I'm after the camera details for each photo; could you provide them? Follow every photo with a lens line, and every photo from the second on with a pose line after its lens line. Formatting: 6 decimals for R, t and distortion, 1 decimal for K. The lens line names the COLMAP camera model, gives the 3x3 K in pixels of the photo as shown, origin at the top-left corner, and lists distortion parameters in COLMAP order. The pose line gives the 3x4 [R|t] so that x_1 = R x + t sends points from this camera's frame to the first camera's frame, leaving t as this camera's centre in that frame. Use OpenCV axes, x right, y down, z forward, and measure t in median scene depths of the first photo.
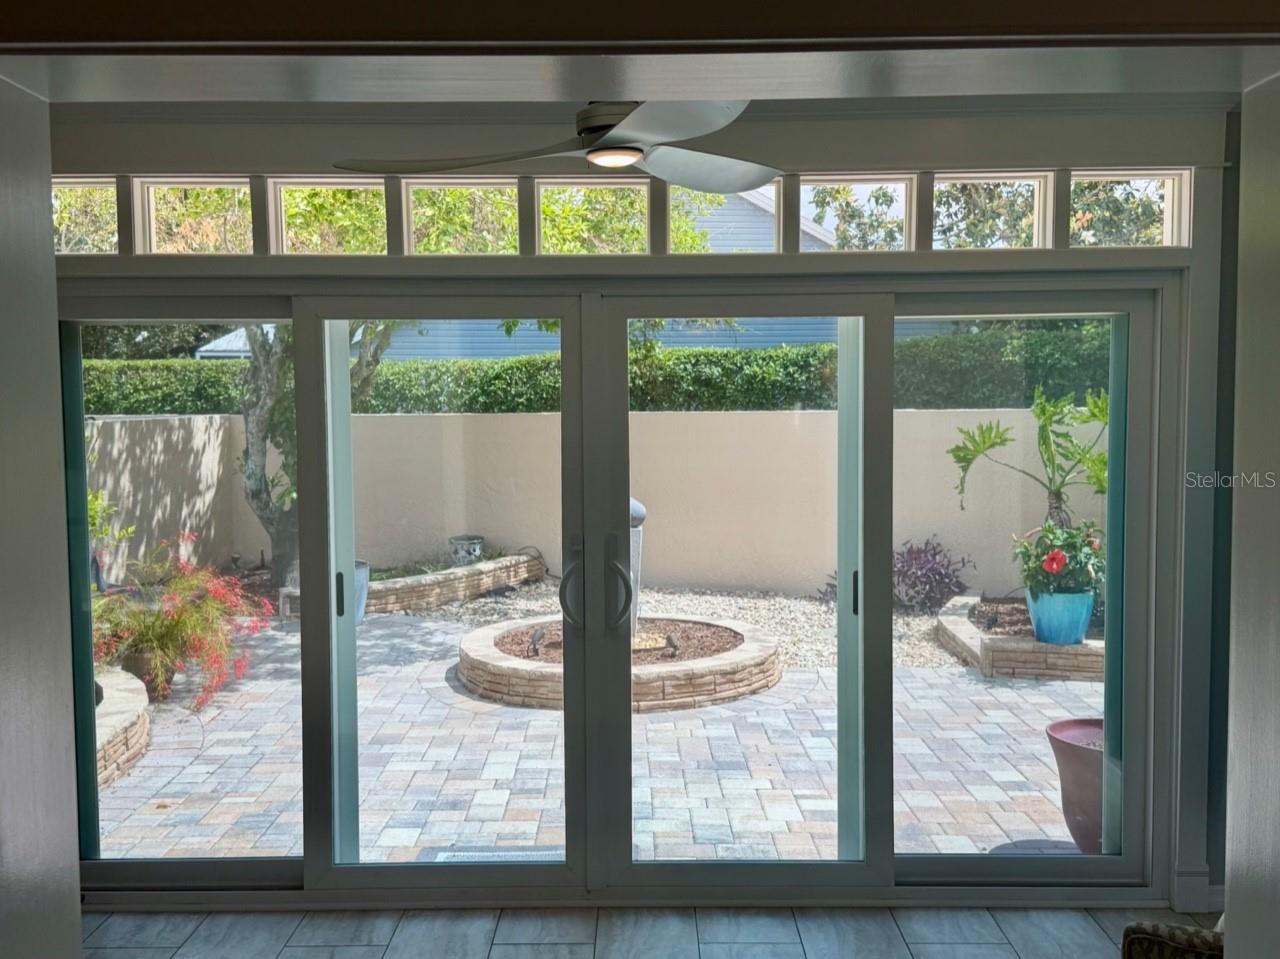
lens RADIAL K [[1353.1, 0, 633.6], [0, 1353.1, 478.4], [0, 0, 1]] dist [0.117588, -0.008126]
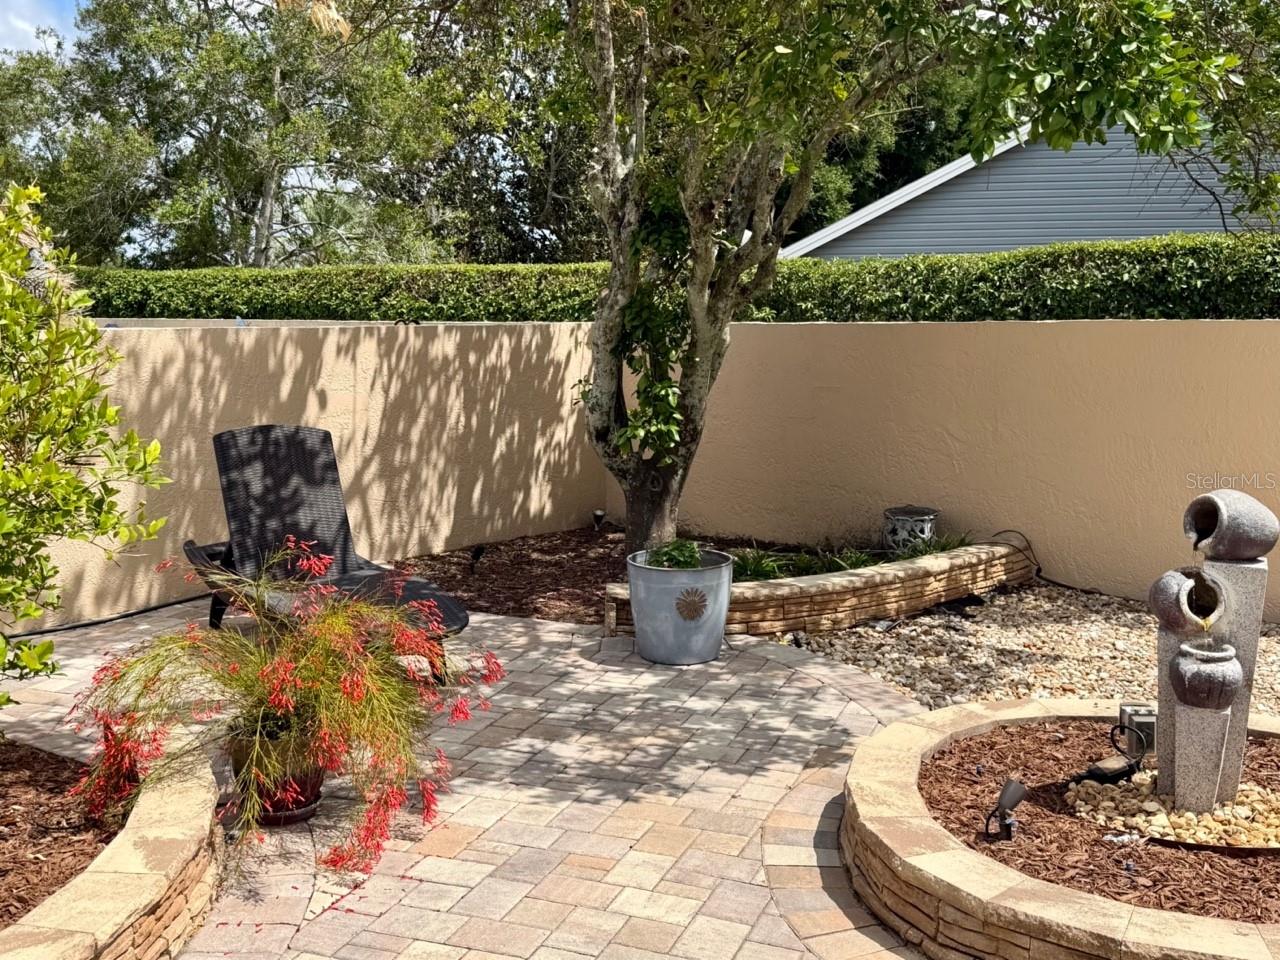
lens RADIAL K [[1353.1, 0, 633.6], [0, 1353.1, 478.9], [0, 0, 1]] dist [0.117588, -0.008126]
pose [[0.937017, 0.052747, -0.345279, -0.023509], [-0.033399, 0.997533, 0.061750, -0.008040], [0.347684, -0.046329, 0.936467, 0.348191]]
